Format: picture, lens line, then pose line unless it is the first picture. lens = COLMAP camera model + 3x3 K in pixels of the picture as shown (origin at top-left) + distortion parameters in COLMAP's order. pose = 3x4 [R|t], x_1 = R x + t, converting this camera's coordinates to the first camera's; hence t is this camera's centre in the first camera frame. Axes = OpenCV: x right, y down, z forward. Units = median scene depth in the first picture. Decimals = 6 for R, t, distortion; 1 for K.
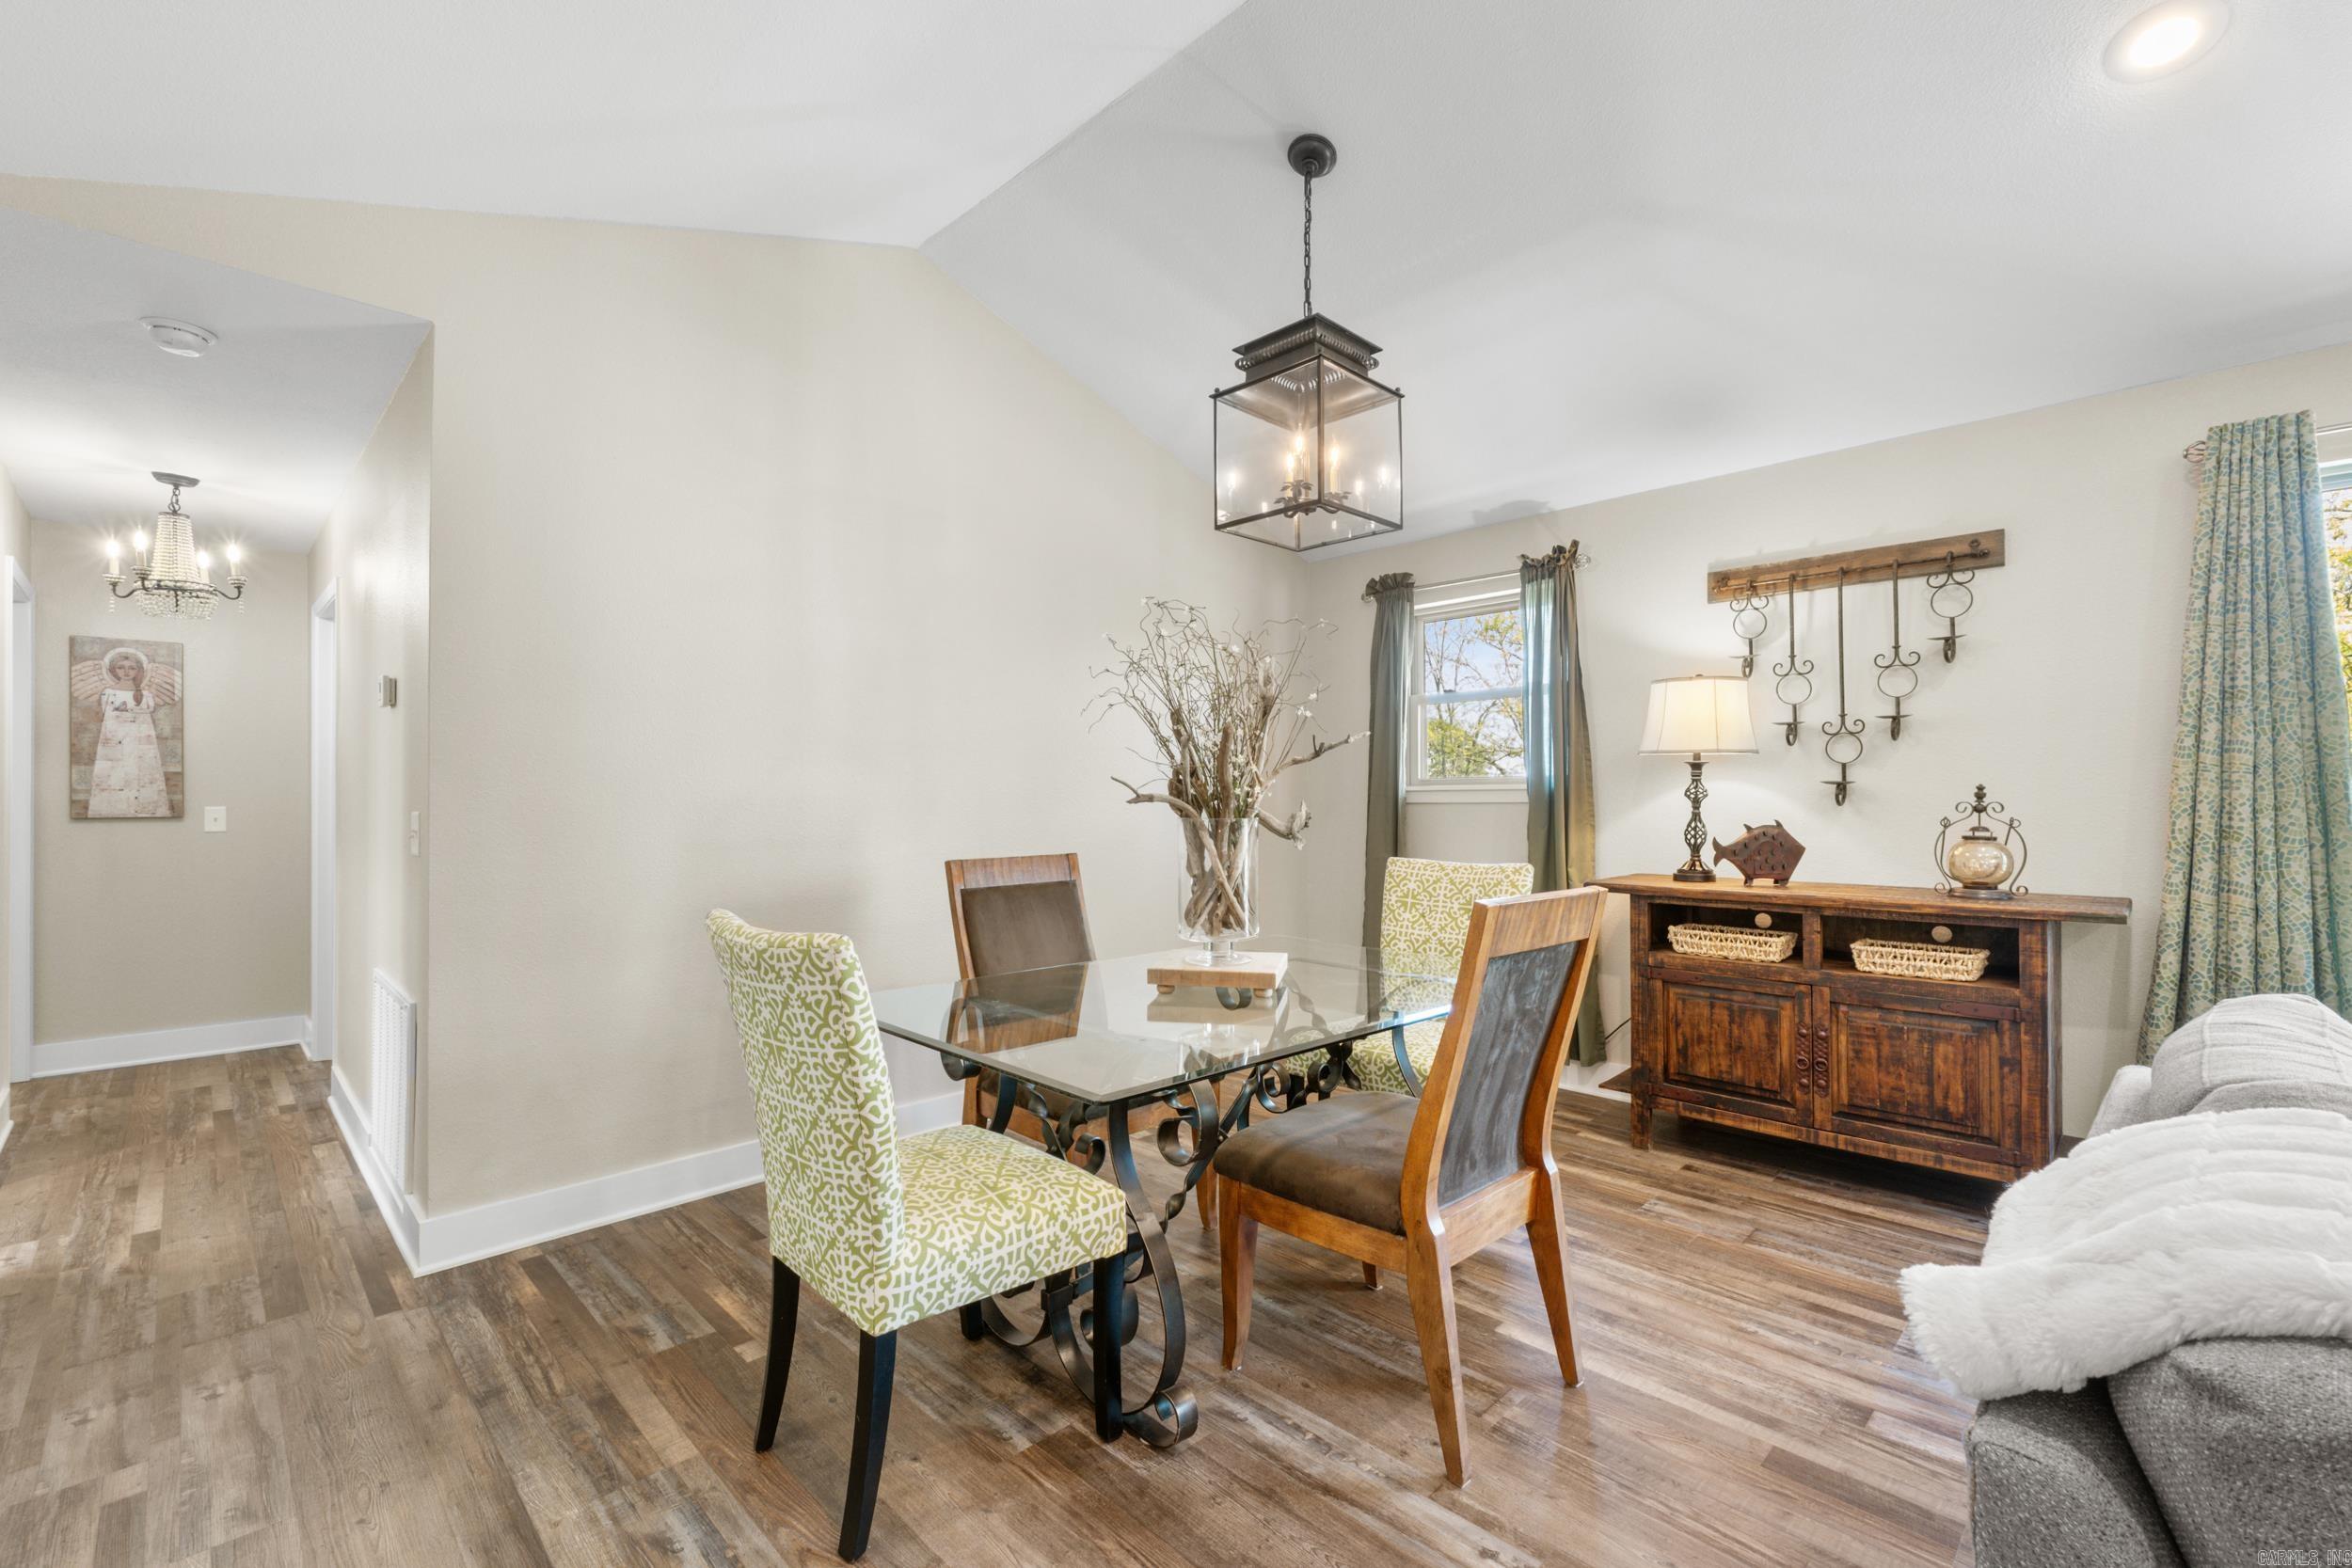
lens RADIAL K [[998.2, 0, 1172.7], [0, 998.2, 795.8], [0, 0, 1]] dist [0.006396, -0.000695]
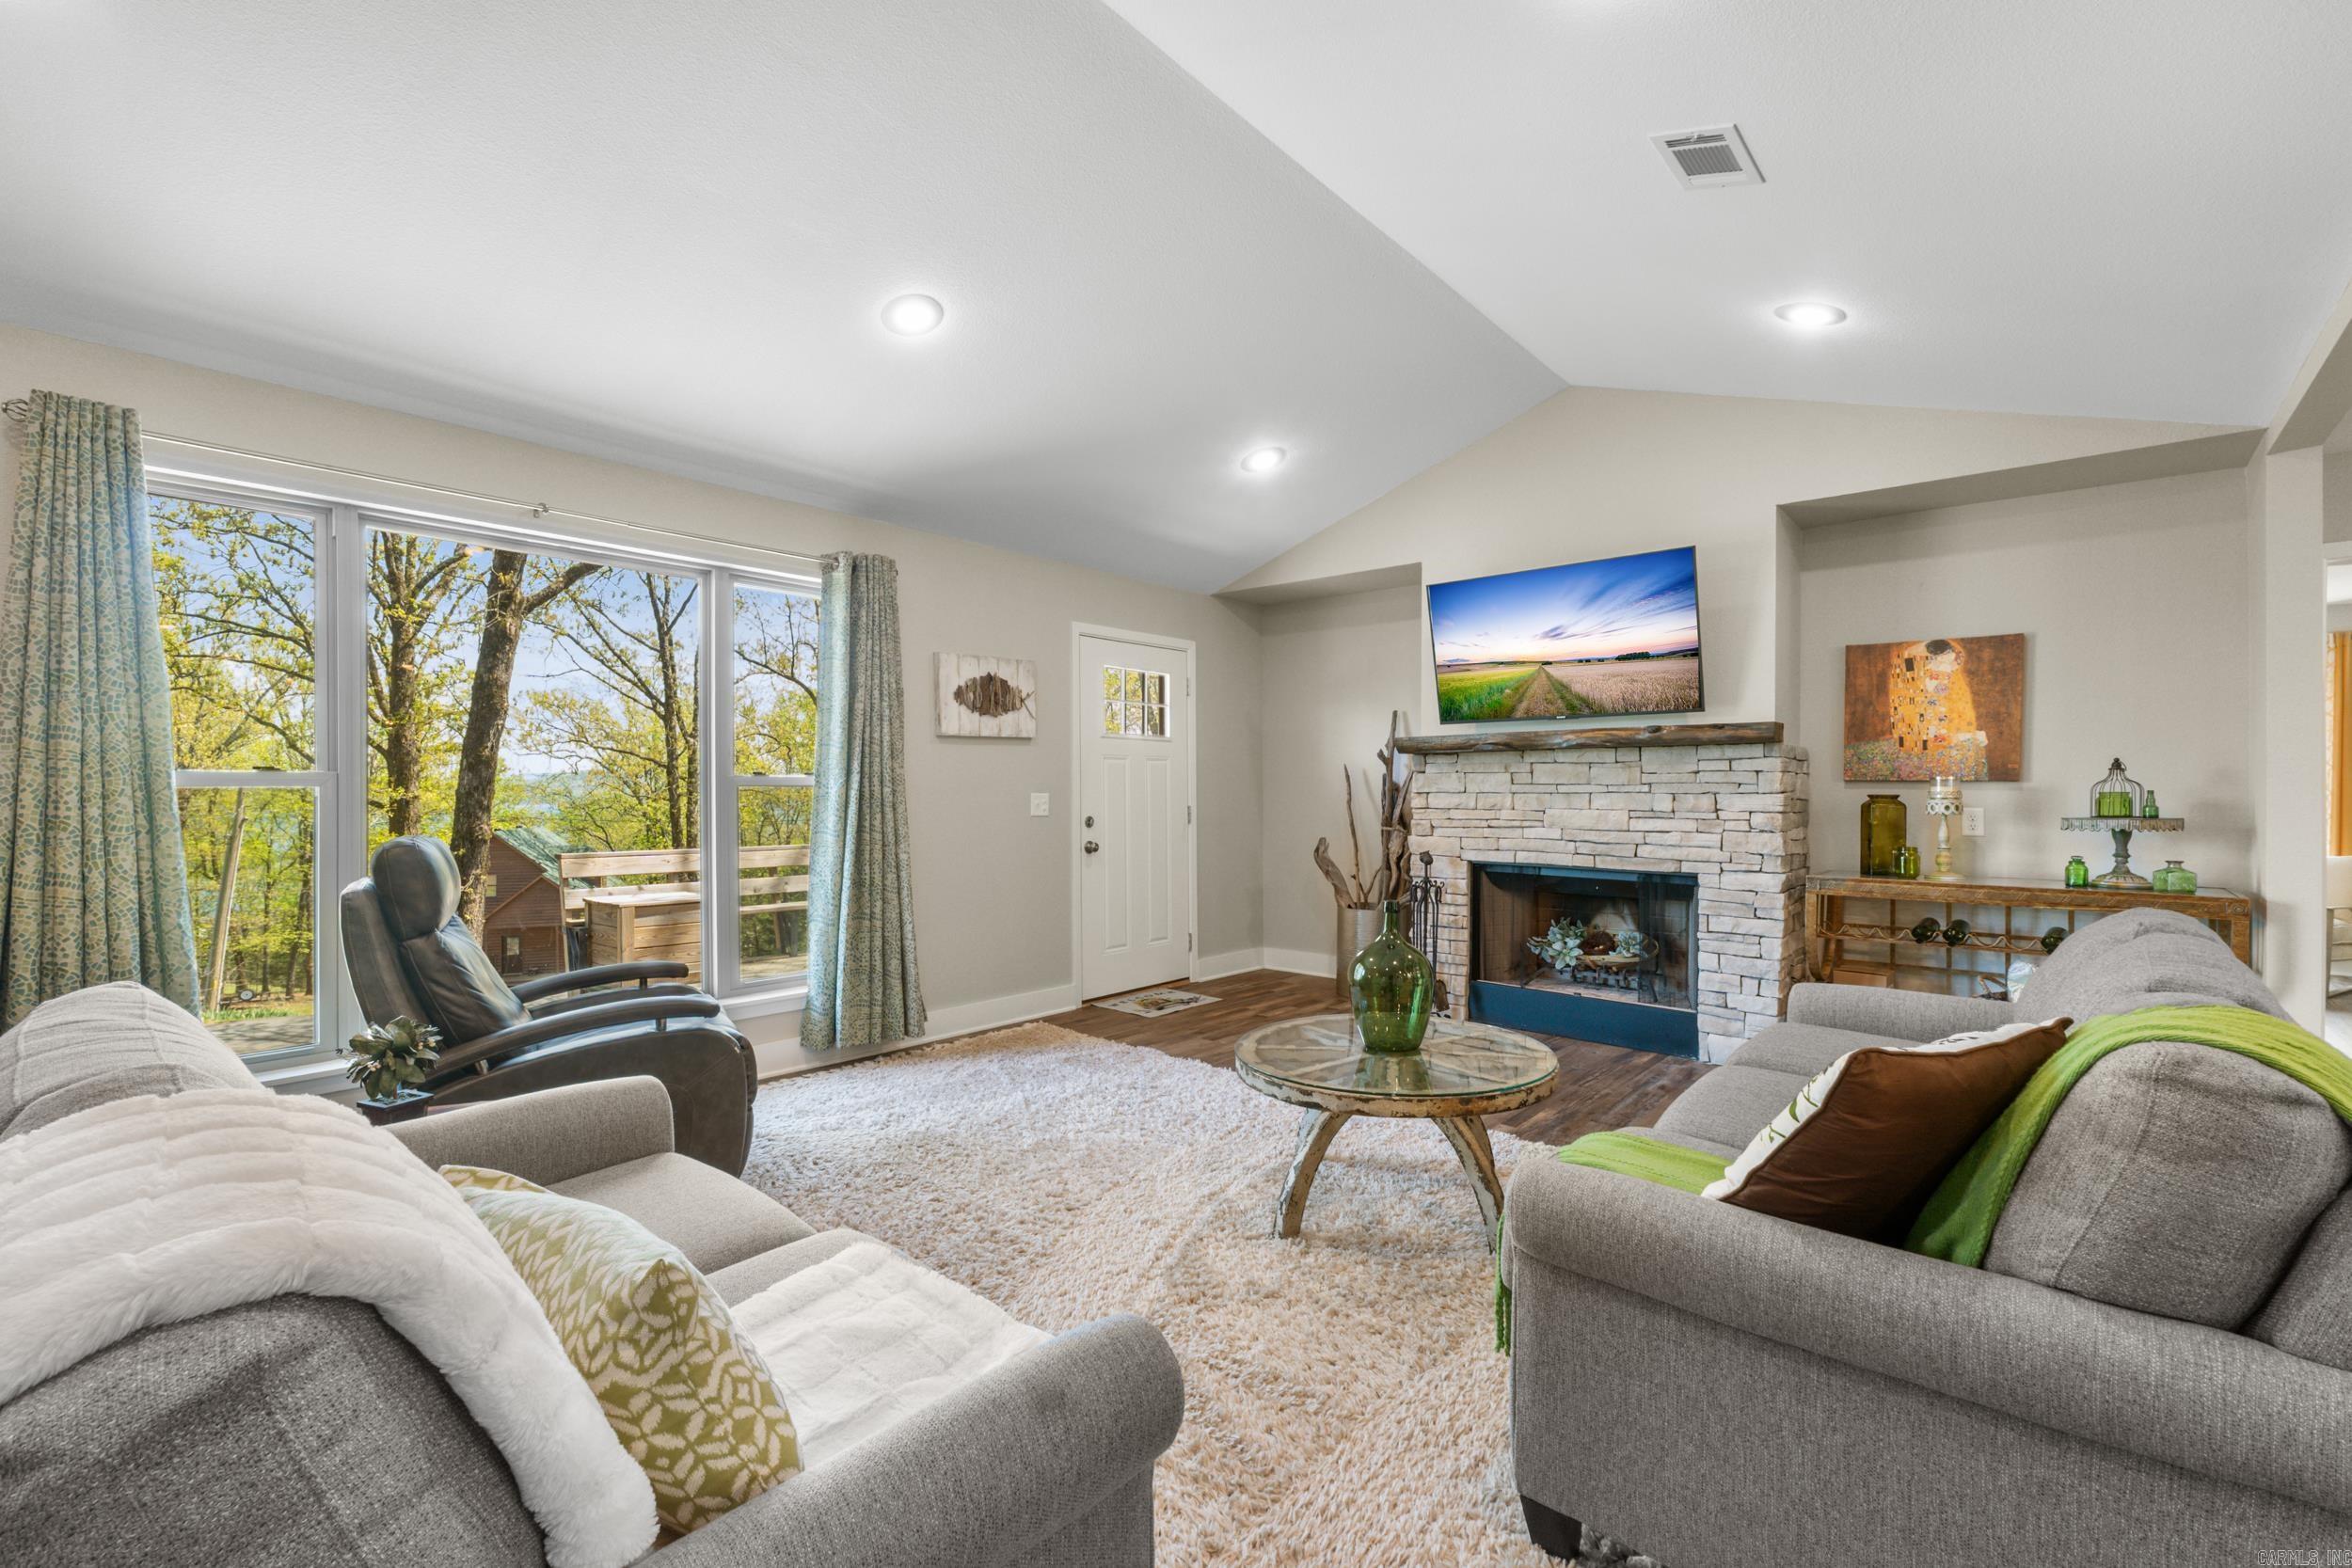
lens RADIAL K [[998.2, 0, 1179.4], [0, 998.2, 795.3], [0, 0, 1]] dist [0.006396, -0.000695]
pose [[-0.078085, -0.005528, 0.996931, 0.018286], [-0.005224, 0.999973, 0.005135, 0.000264], [-0.996933, -0.004807, -0.078112, 0.011979]]
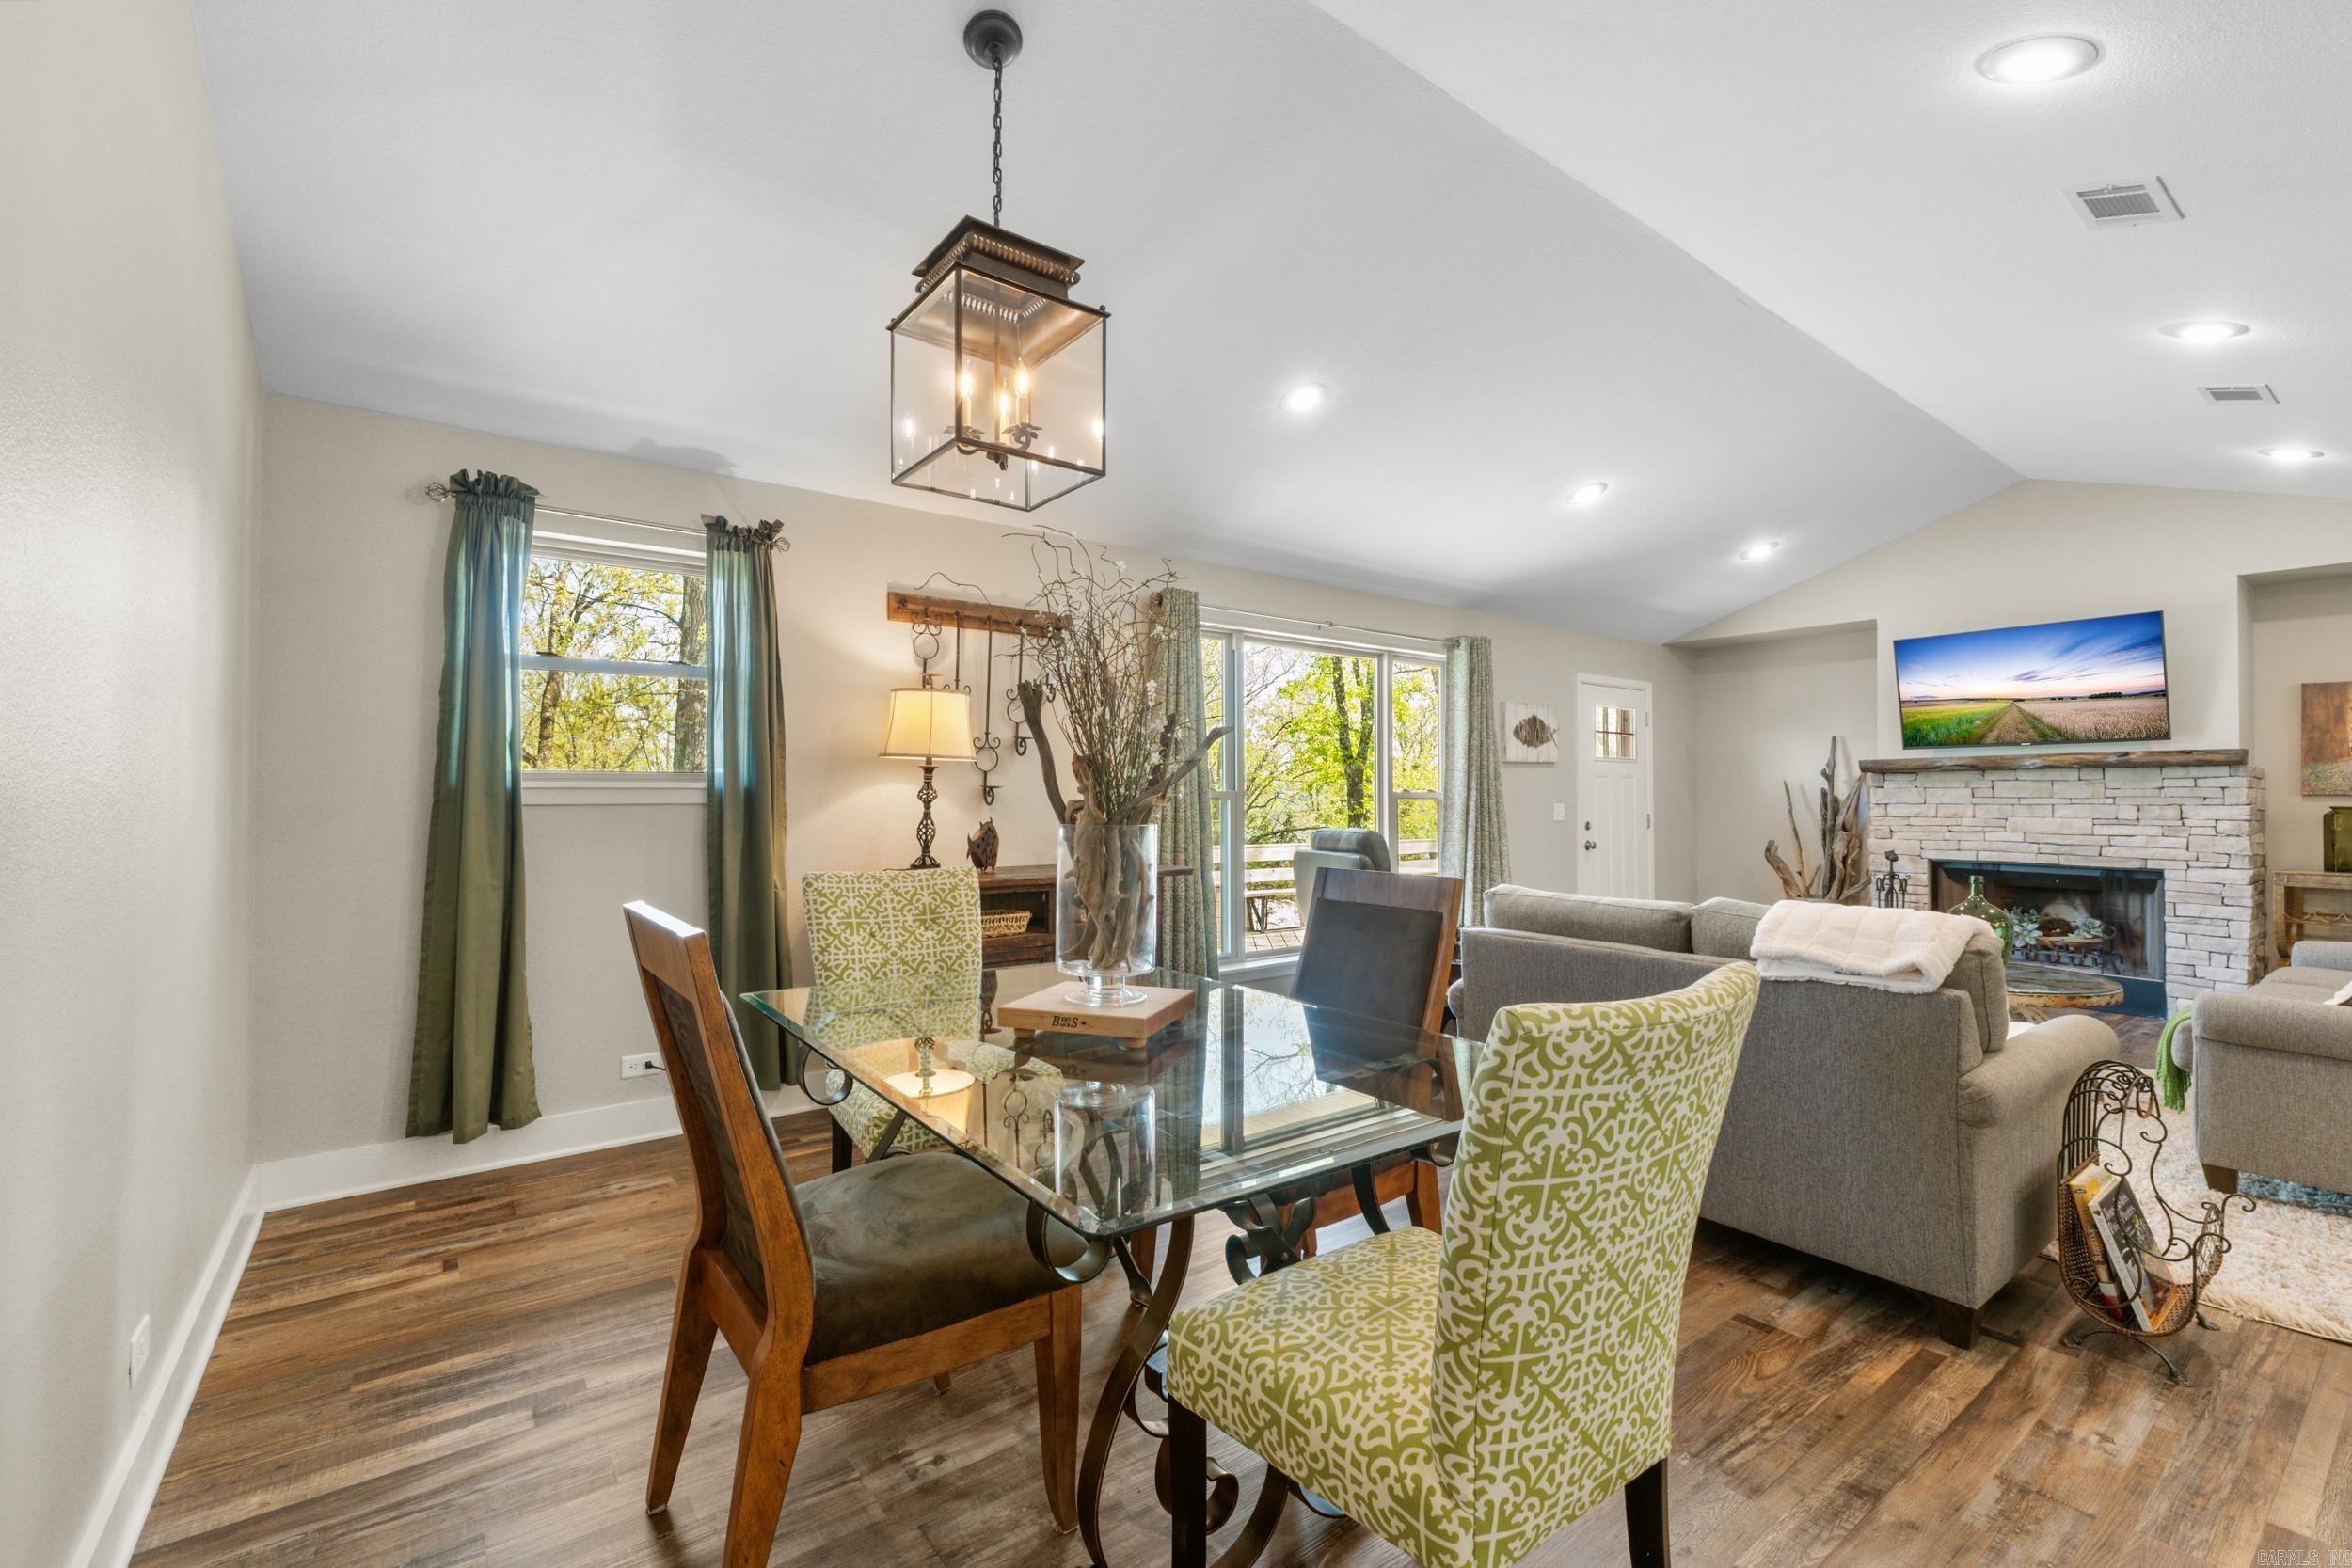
lens RADIAL K [[998.2, 0, 1187.2], [0, 998.2, 785.2], [0, 0, 1]] dist [0.006396, -0.000695]
pose [[0.120304, 0.014081, 0.992637, -1.295117], [-0.006088, 0.999891, -0.013447, 0.000312], [-0.992718, -0.004426, 0.120376, 1.413294]]
